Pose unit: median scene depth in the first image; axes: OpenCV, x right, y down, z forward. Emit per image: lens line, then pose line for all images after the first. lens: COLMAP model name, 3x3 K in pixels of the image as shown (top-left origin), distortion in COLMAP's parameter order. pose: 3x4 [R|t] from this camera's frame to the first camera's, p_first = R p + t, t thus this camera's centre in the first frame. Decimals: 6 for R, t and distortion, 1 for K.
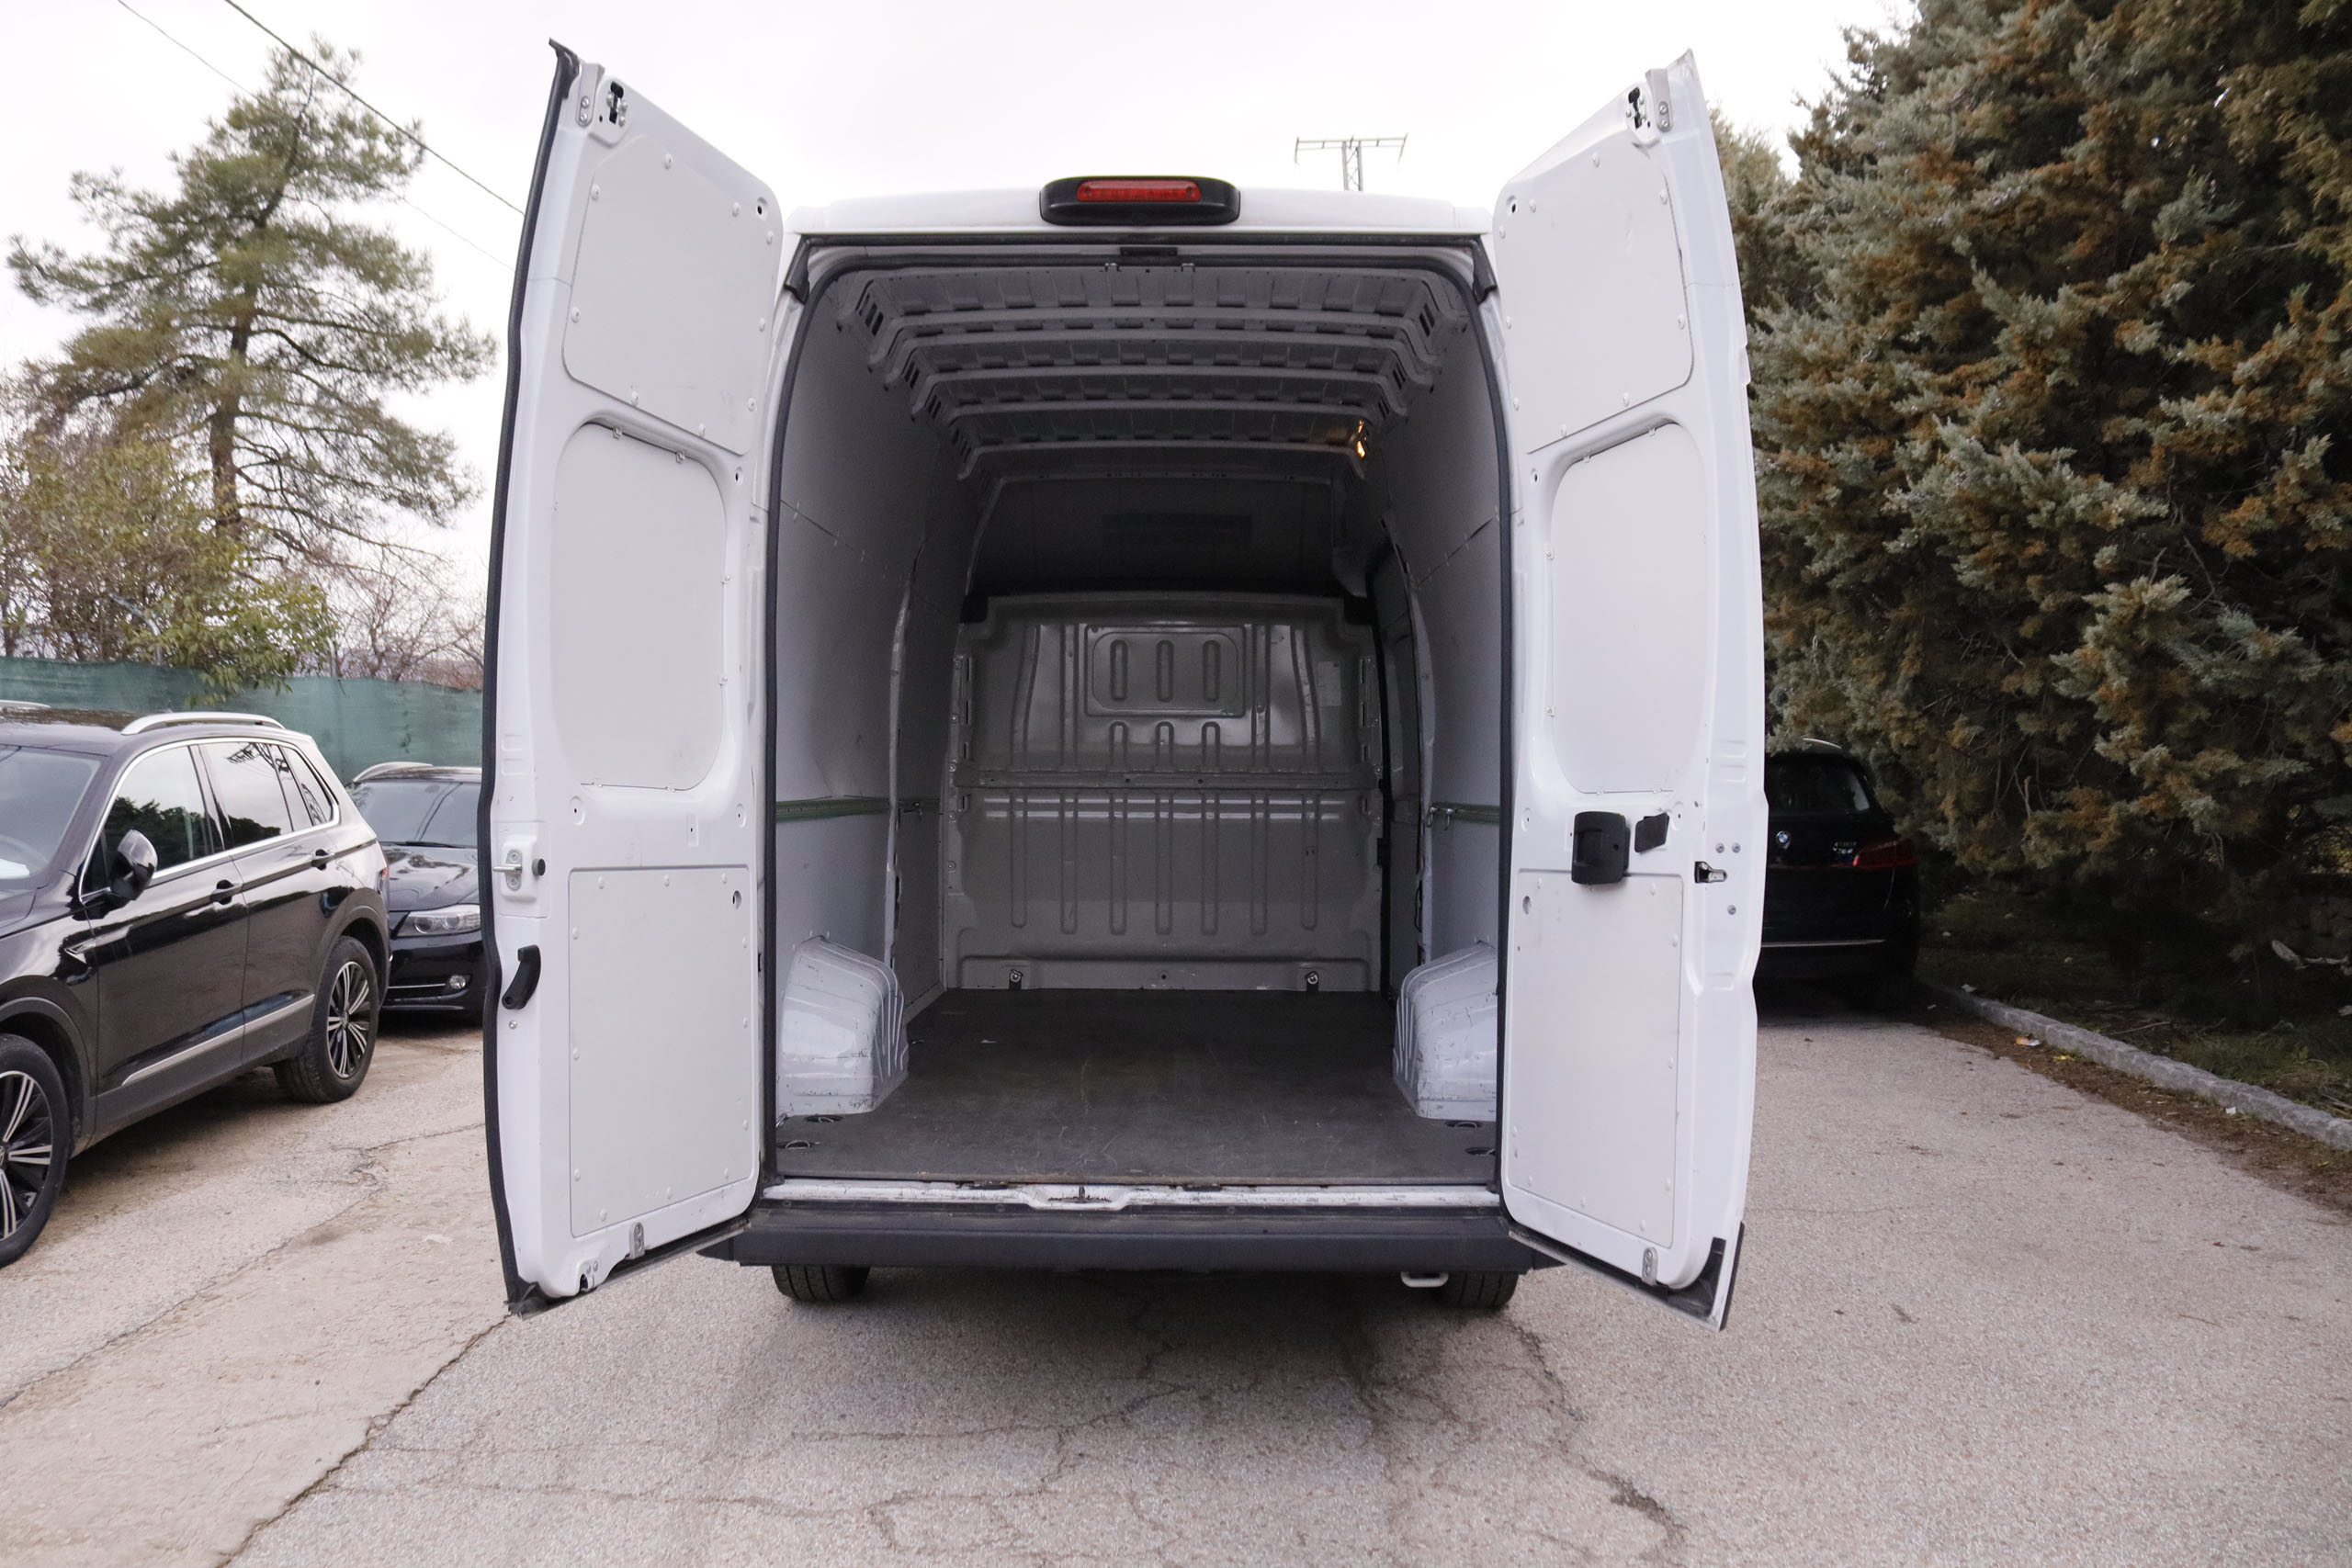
lens RADIAL K [[1925.9, 0, 1173.6], [0, 1925.9, 743.2], [0, 0, 1]] dist [-0.114957, 0.074719]
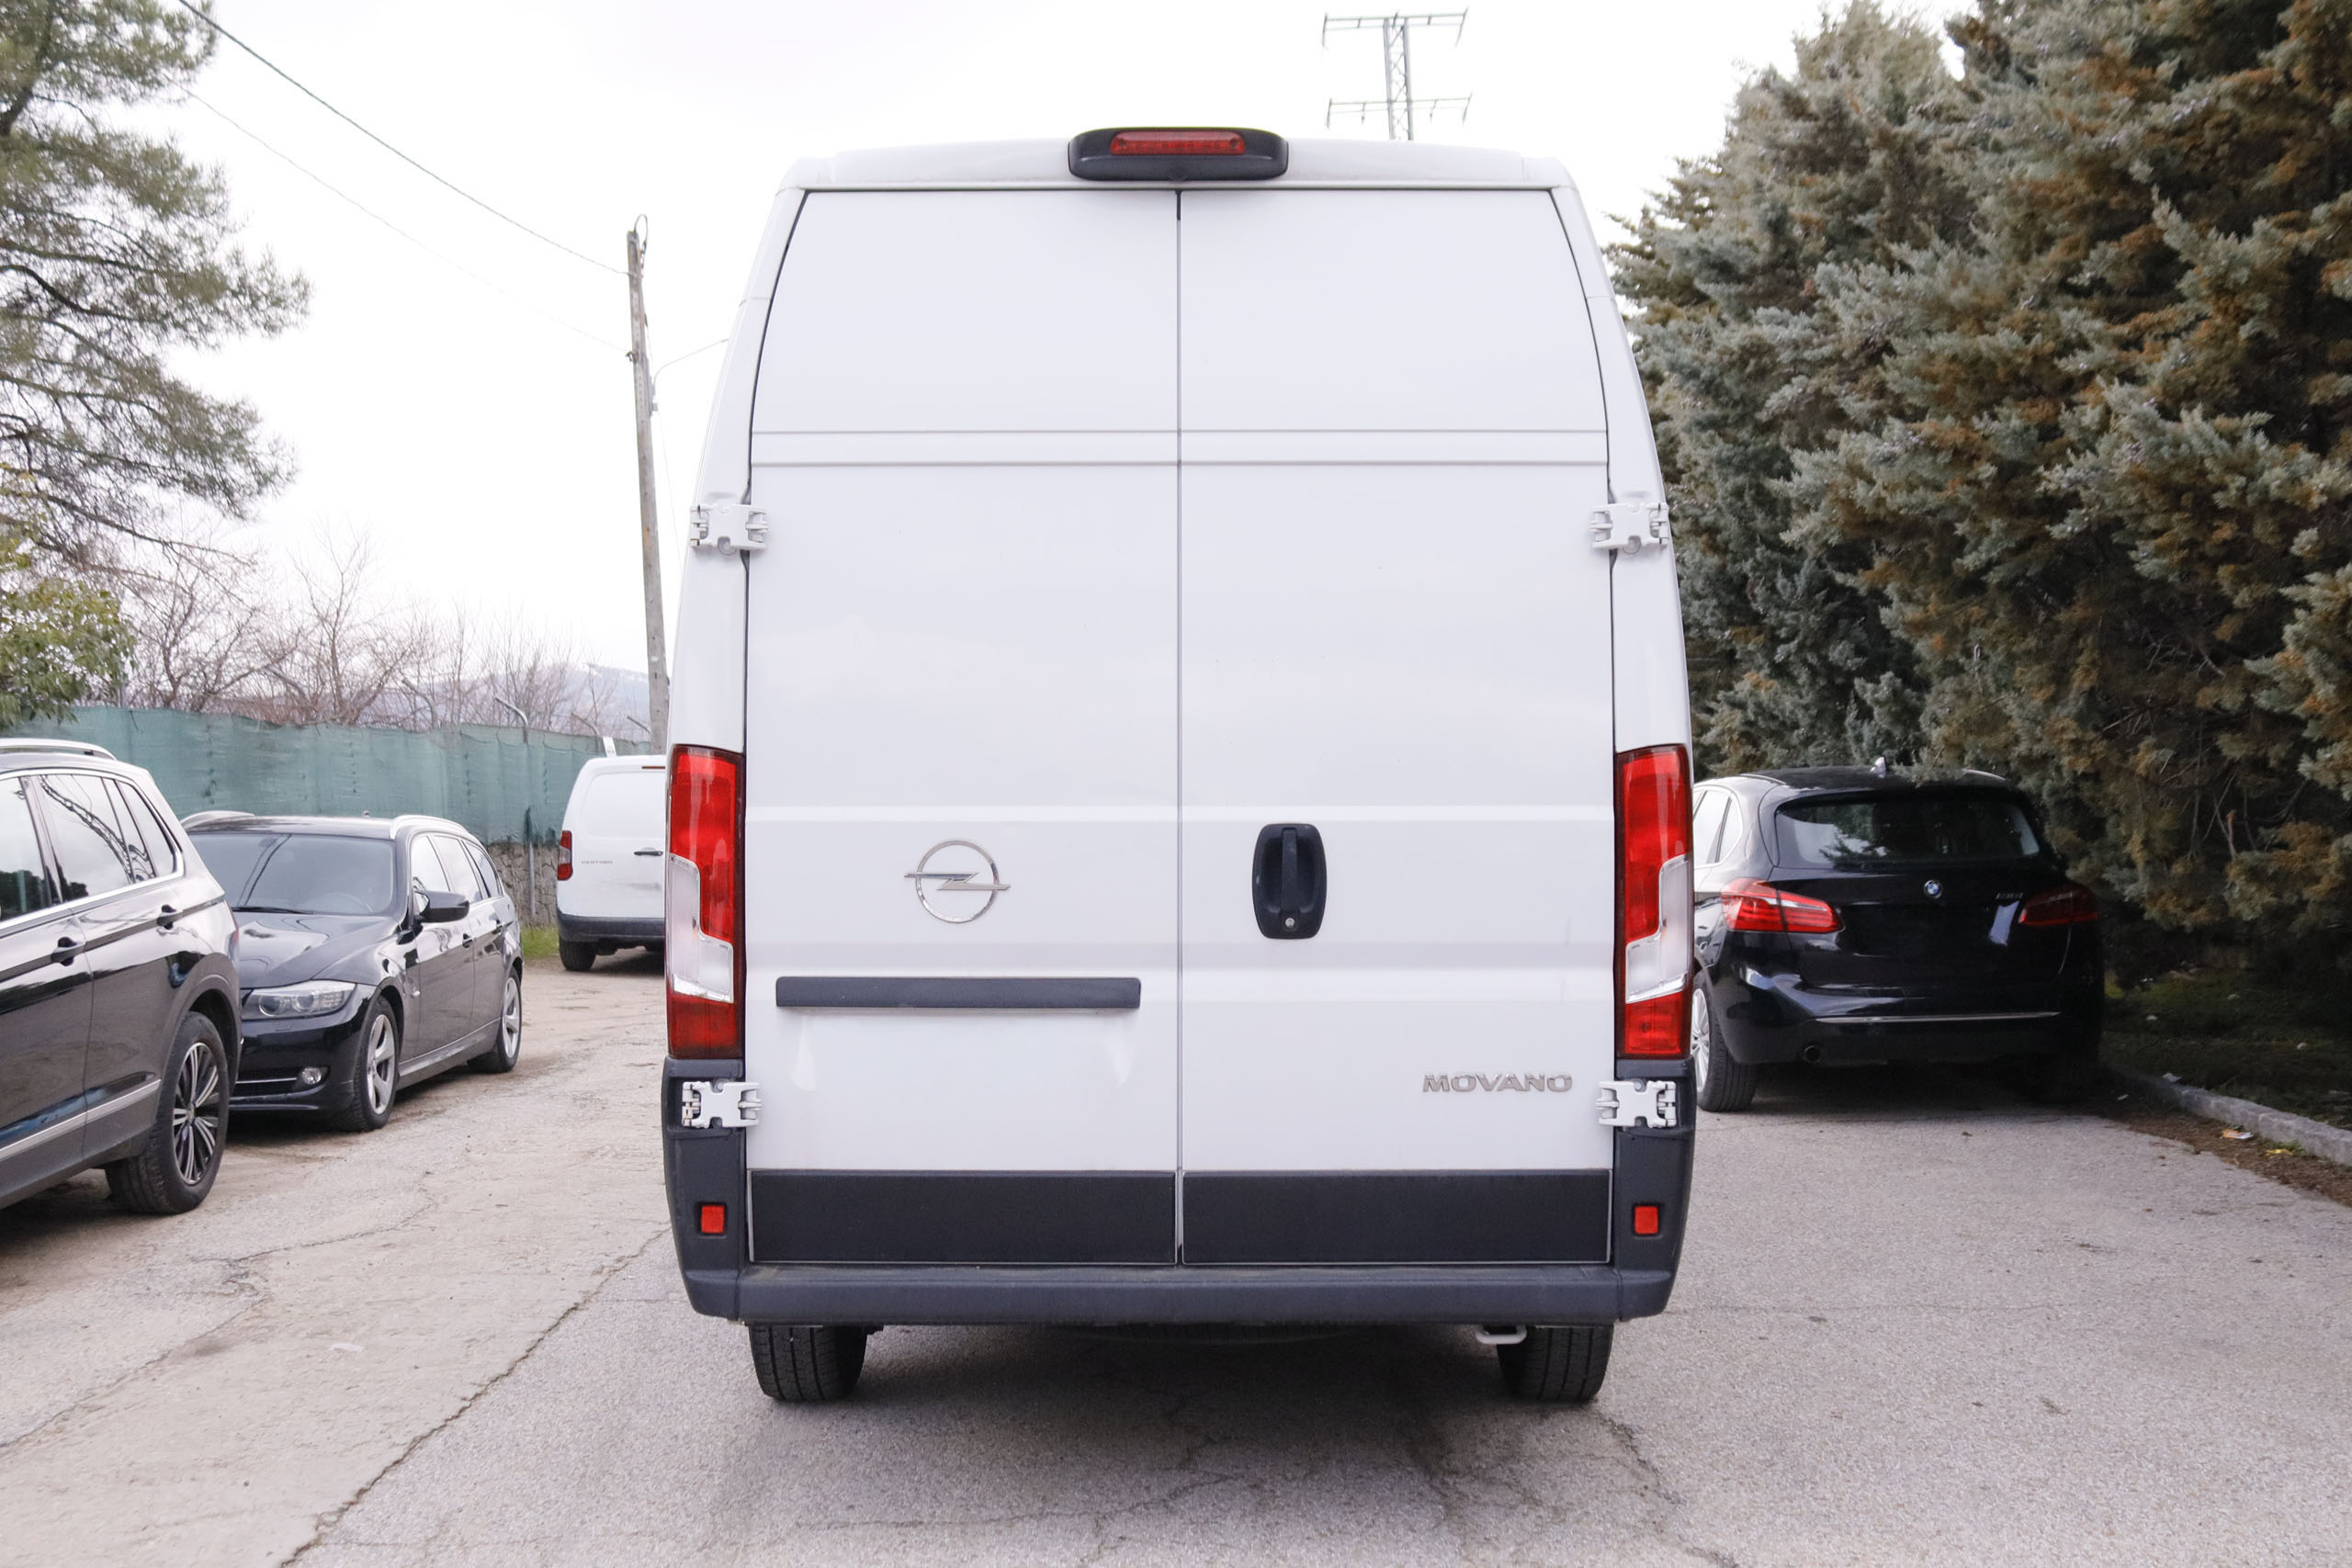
lens RADIAL K [[2522.6, 0, 1178.3], [0, 2522.6, 748.9], [0, 0, 1]] dist [-0.045216, 0.006299]
pose [[0.999972, -0.005222, 0.005441, -0.013405], [0.005336, 0.999763, -0.021095, 0.013021], [-0.005330, 0.021123, 0.999763, -0.100580]]
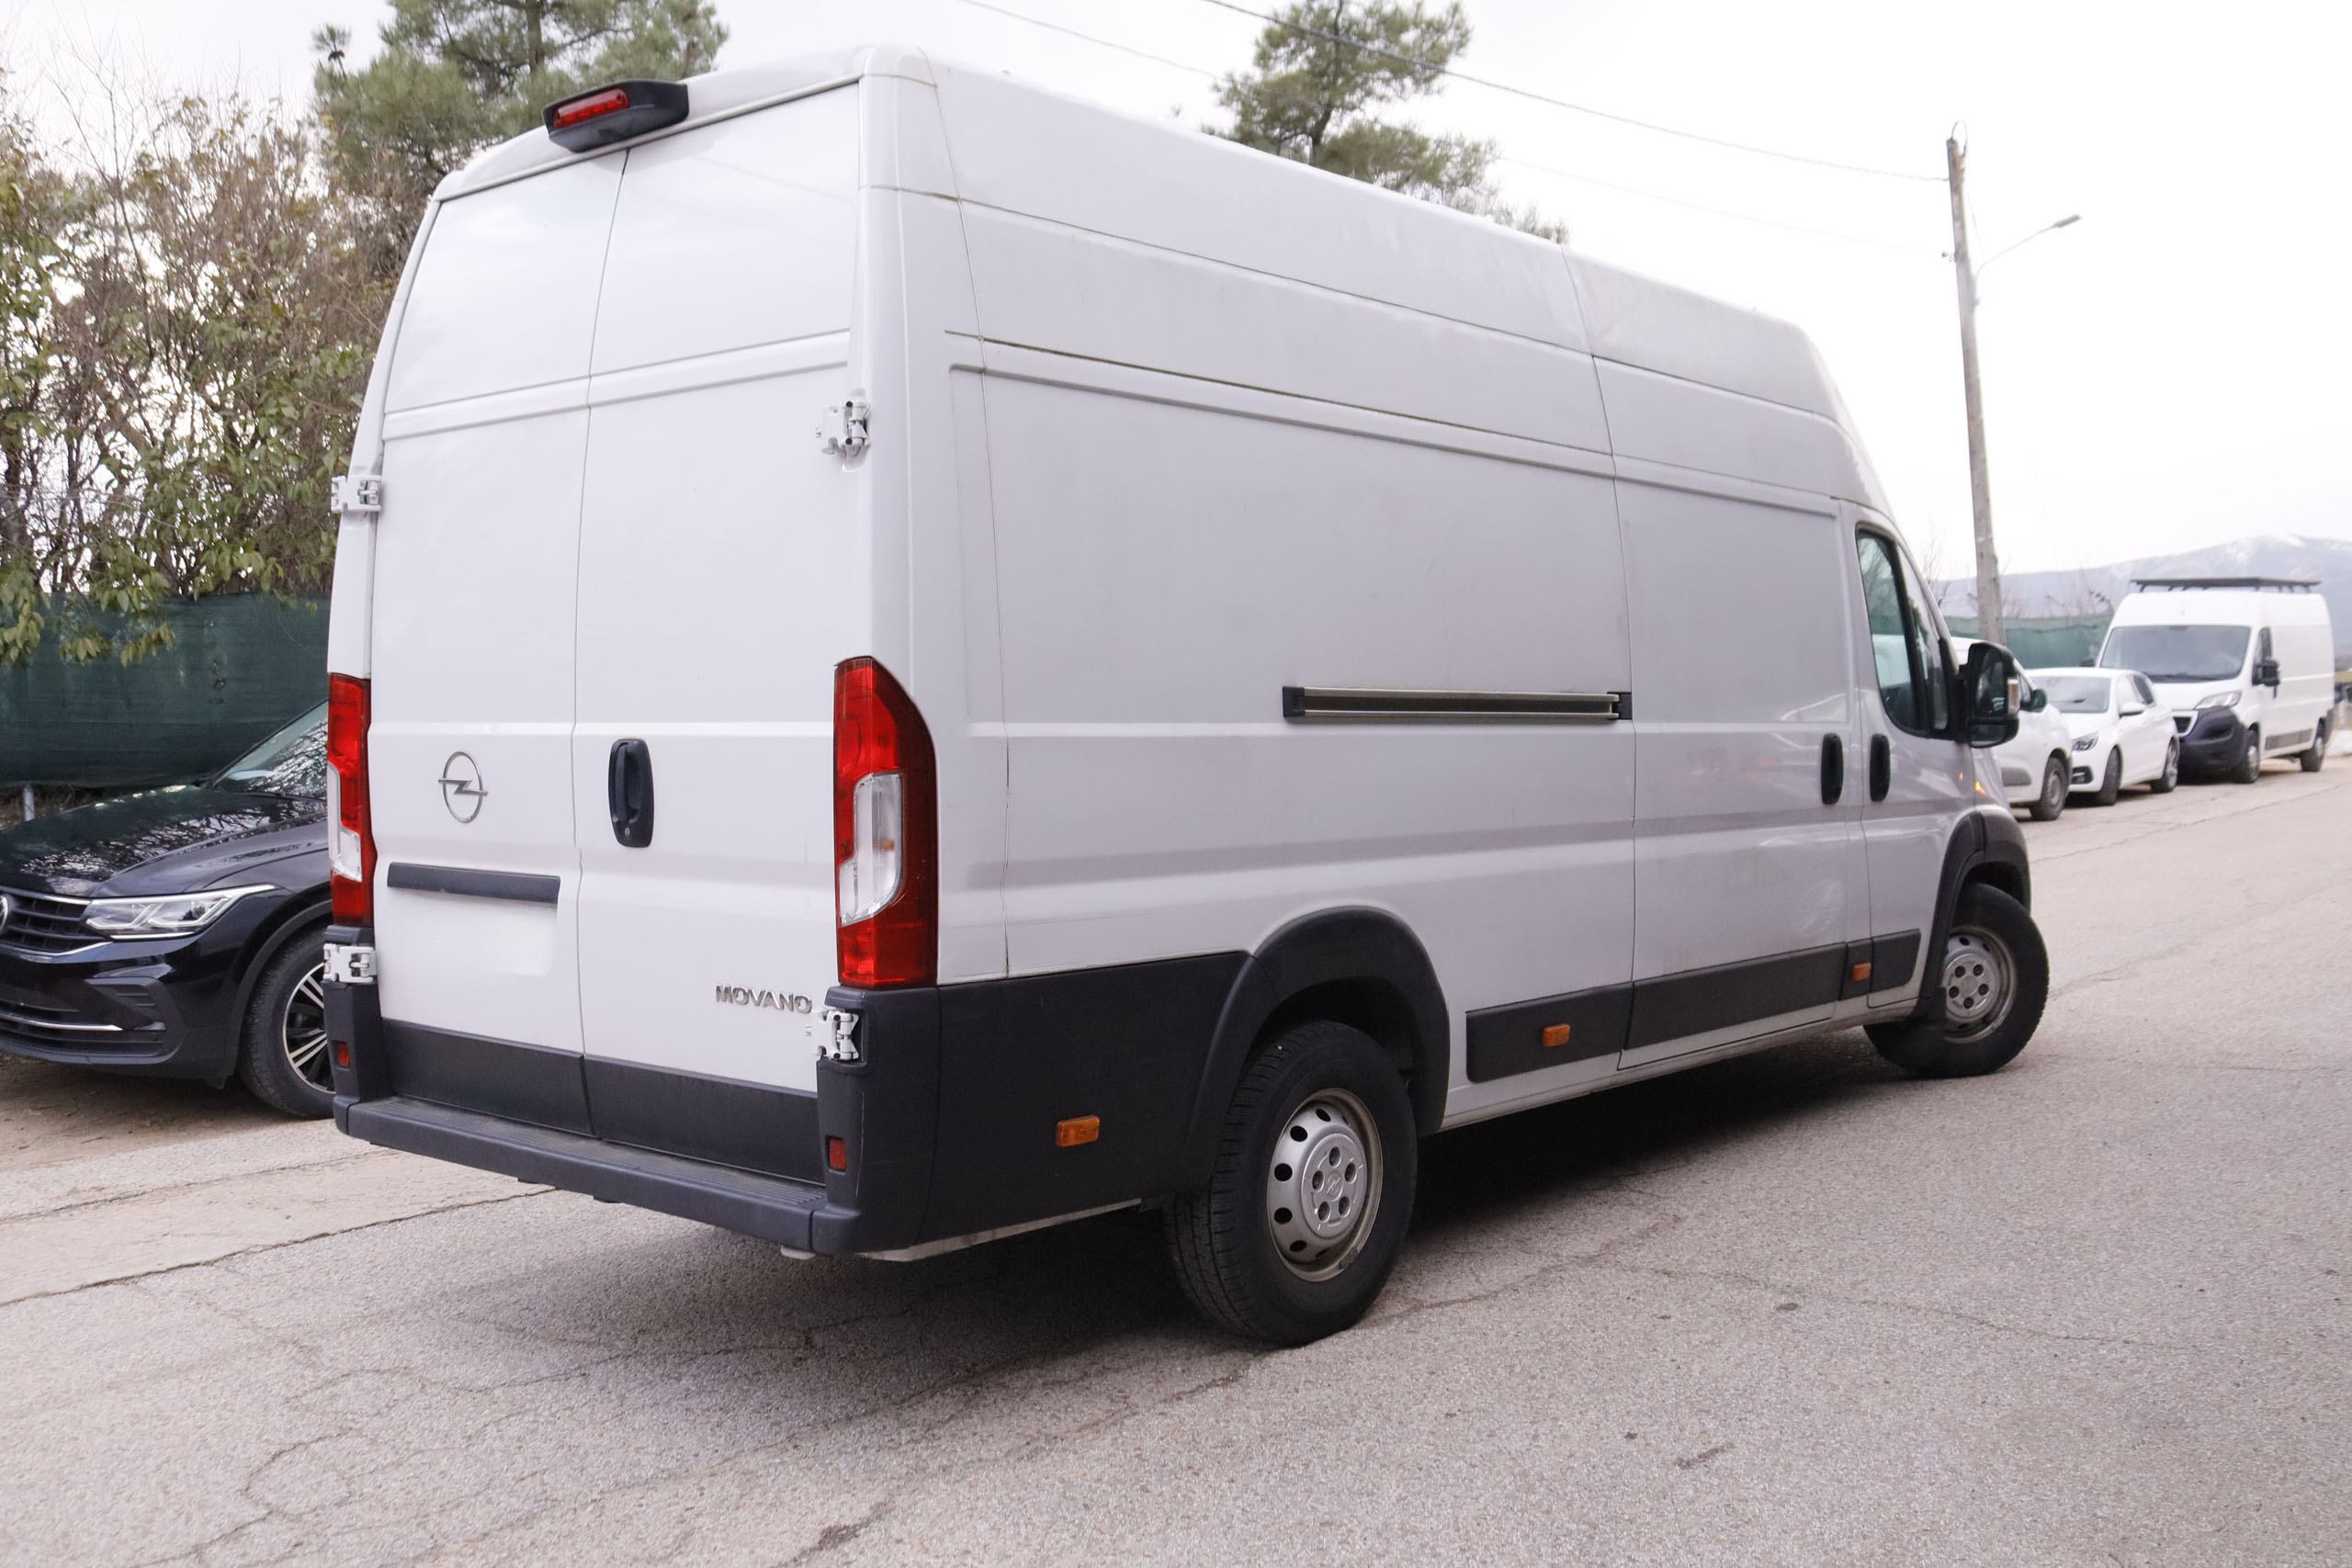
lens RADIAL K [[2162.7, 0, 1176.0], [0, 2162.7, 784.0], [0, 0, 1]] dist [-0.021616, -0.008634]
pose [[0.776296, 0.013496, -0.630224, 0.461982], [0.009935, 0.999385, 0.033639, 0.012693], [0.630290, -0.032375, 0.775685, 0.160846]]
